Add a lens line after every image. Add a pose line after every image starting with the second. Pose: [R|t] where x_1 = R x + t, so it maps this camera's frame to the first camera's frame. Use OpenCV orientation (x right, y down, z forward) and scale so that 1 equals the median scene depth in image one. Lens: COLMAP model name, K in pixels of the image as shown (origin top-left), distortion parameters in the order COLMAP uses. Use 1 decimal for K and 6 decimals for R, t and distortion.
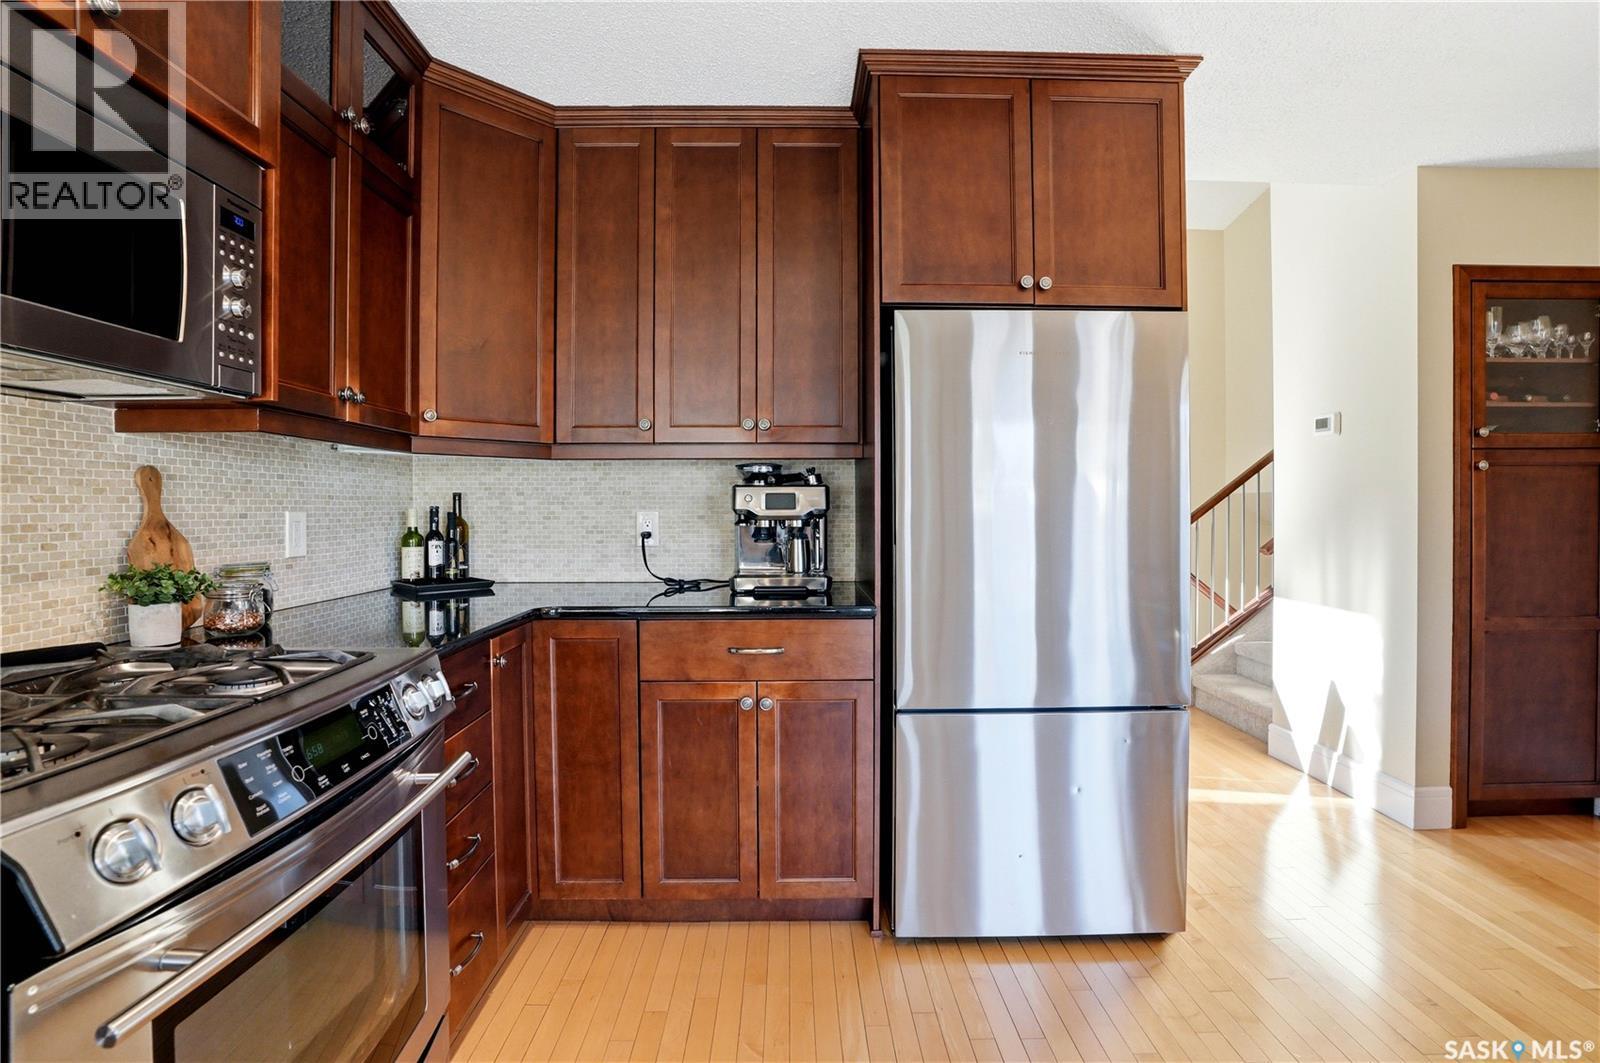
lens RADIAL K [[754.2, 0, 803.2], [0, 754.2, 513.8], [0, 0, 1]] dist [-0.068300, 0.026049]
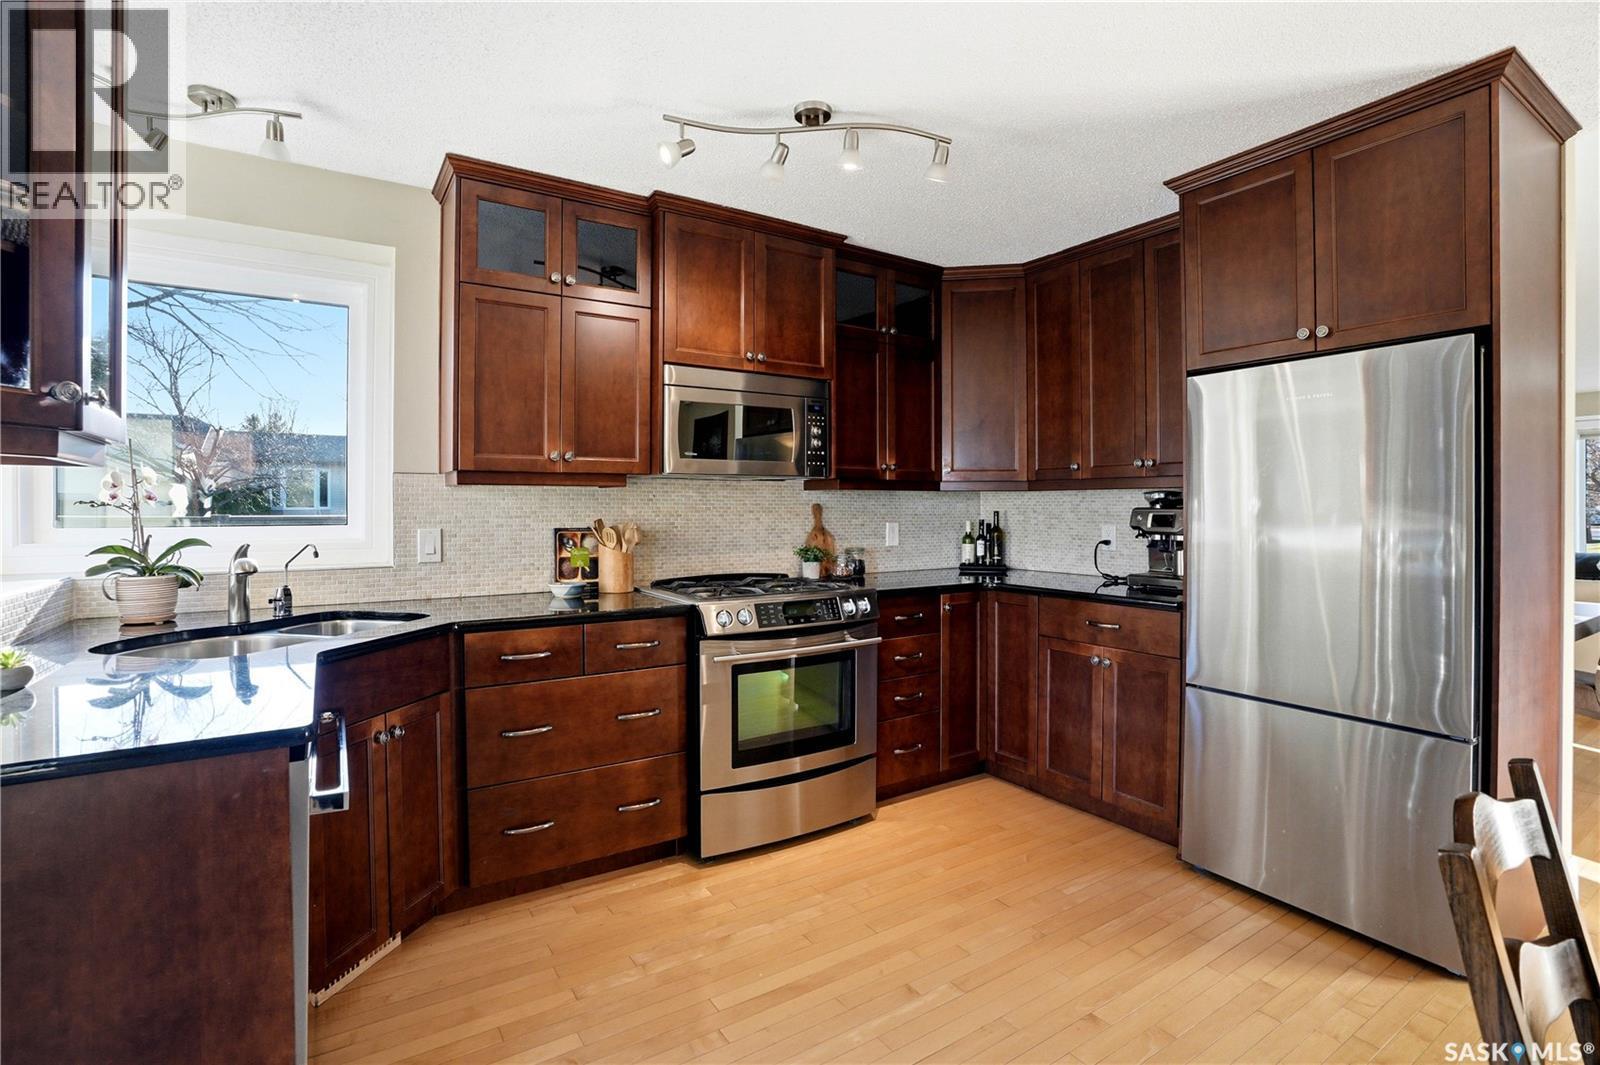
lens RADIAL K [[754.2, 0, 803.2], [0, 754.2, 514.8], [0, 0, 1]] dist [-0.068300, 0.026049]
pose [[0.528790, 0.010387, -0.848689, 0.842236], [-0.009164, 0.999937, 0.006528, -0.033543], [0.848703, 0.004325, 0.528852, -0.242168]]
